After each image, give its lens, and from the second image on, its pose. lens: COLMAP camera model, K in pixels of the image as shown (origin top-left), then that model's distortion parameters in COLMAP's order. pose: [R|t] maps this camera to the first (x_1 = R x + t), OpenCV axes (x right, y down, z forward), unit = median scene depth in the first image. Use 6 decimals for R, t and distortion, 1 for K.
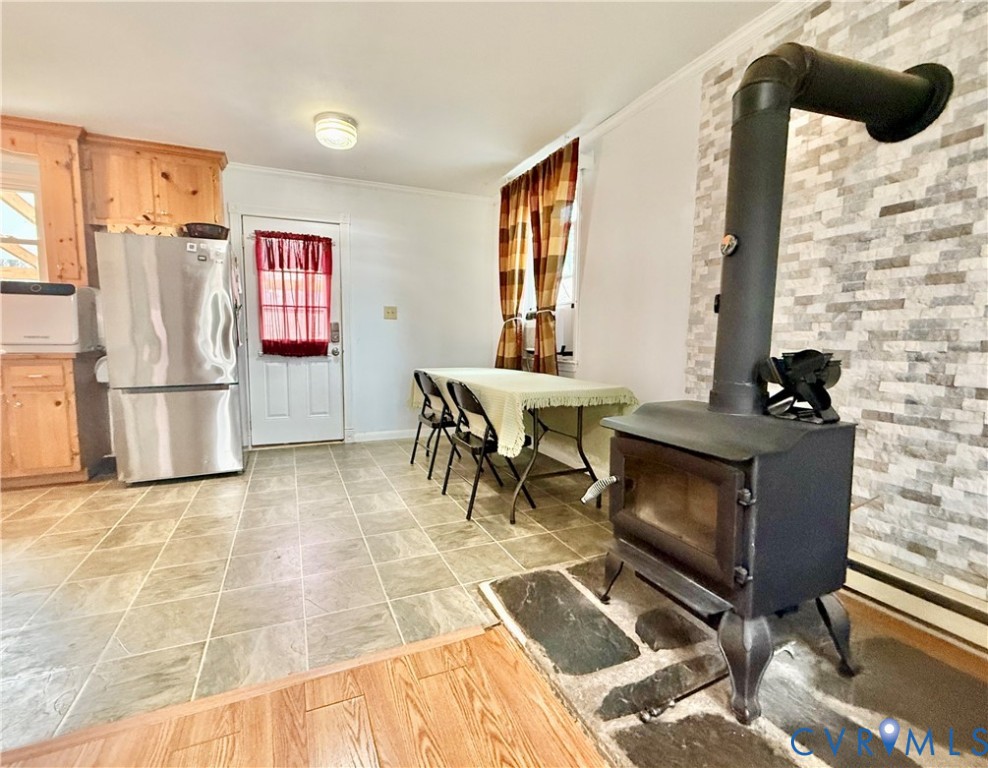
lens RADIAL K [[448.9, 0, 469.3], [0, 448.9, 384.5], [0, 0, 1]] dist [-0.003804, -0.000024]
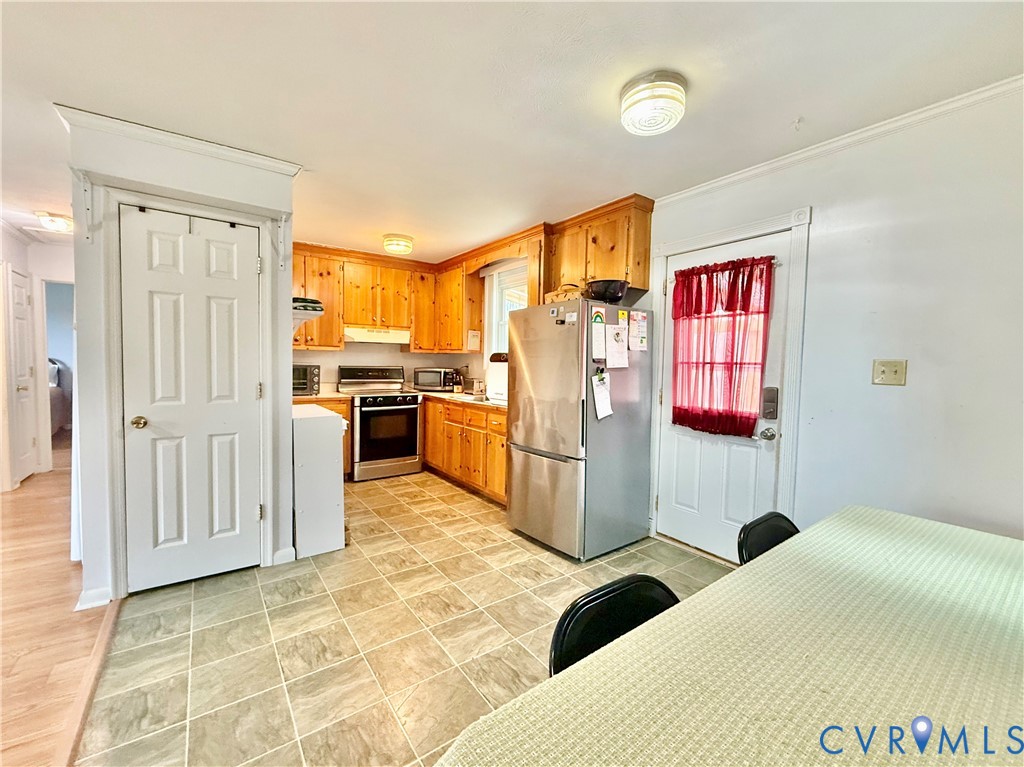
lens RADIAL K [[429.6, 0, 513.0], [0, 429.6, 384.4], [0, 0, 1]] dist [-0.001024, -0.000203]
pose [[0.241205, 0.047876, -0.969292, 0.274610], [-0.110770, 0.993613, 0.021512, -0.163049], [0.964132, 0.102180, 0.244968, 0.711706]]
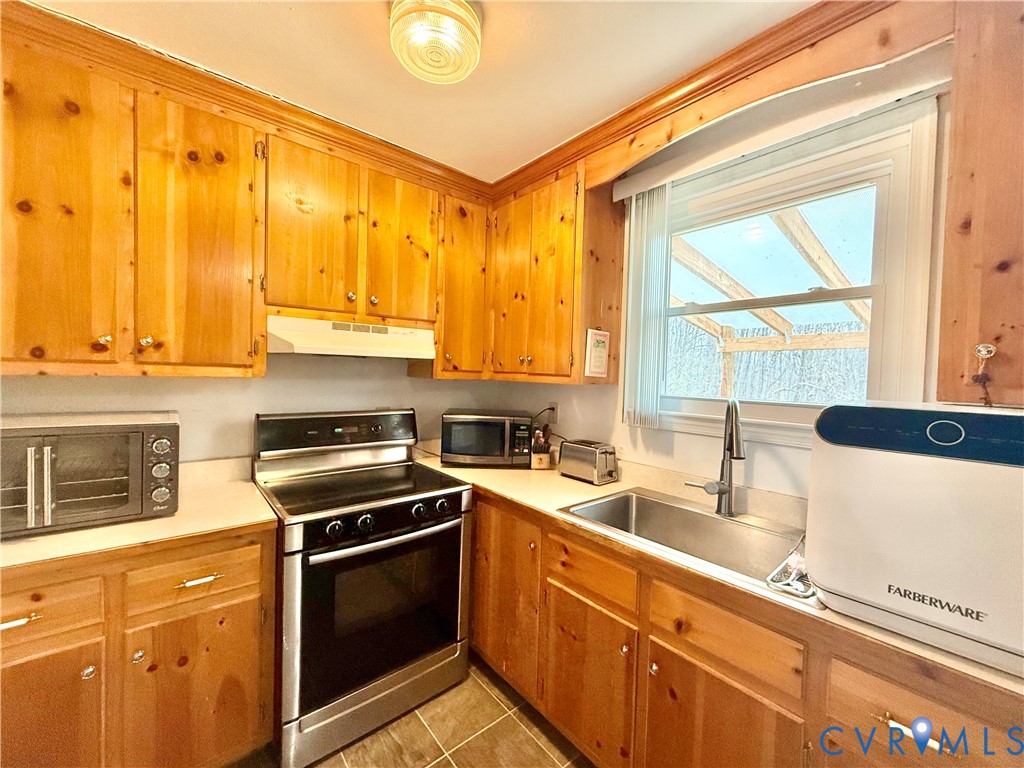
lens RADIAL K [[407.3, 0, 510.1], [0, 407.3, 385.4], [0, 0, 1]] dist [-0.003026, 0.000851]
pose [[0.305967, 0.028392, -0.951619, -0.788986], [-0.116758, 0.993129, -0.007909, -0.207278], [0.944856, 0.113529, 0.307179, 0.631350]]
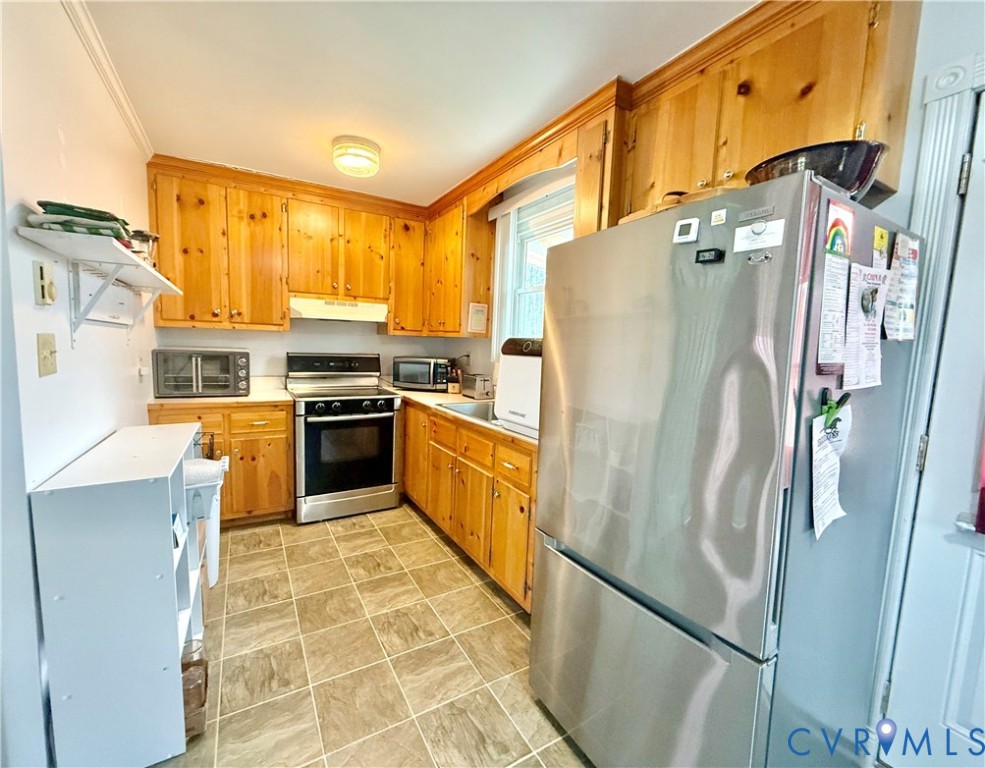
lens RADIAL K [[409.4, 0, 471.8], [0, 409.4, 385.7], [0, 0, 1]] dist [0.000636, 0.000112]
pose [[0.124847, 0.100978, -0.987024, -0.316128], [-0.128799, 0.988039, 0.084790, -0.194493], [0.983780, 0.116542, 0.136360, 0.816133]]
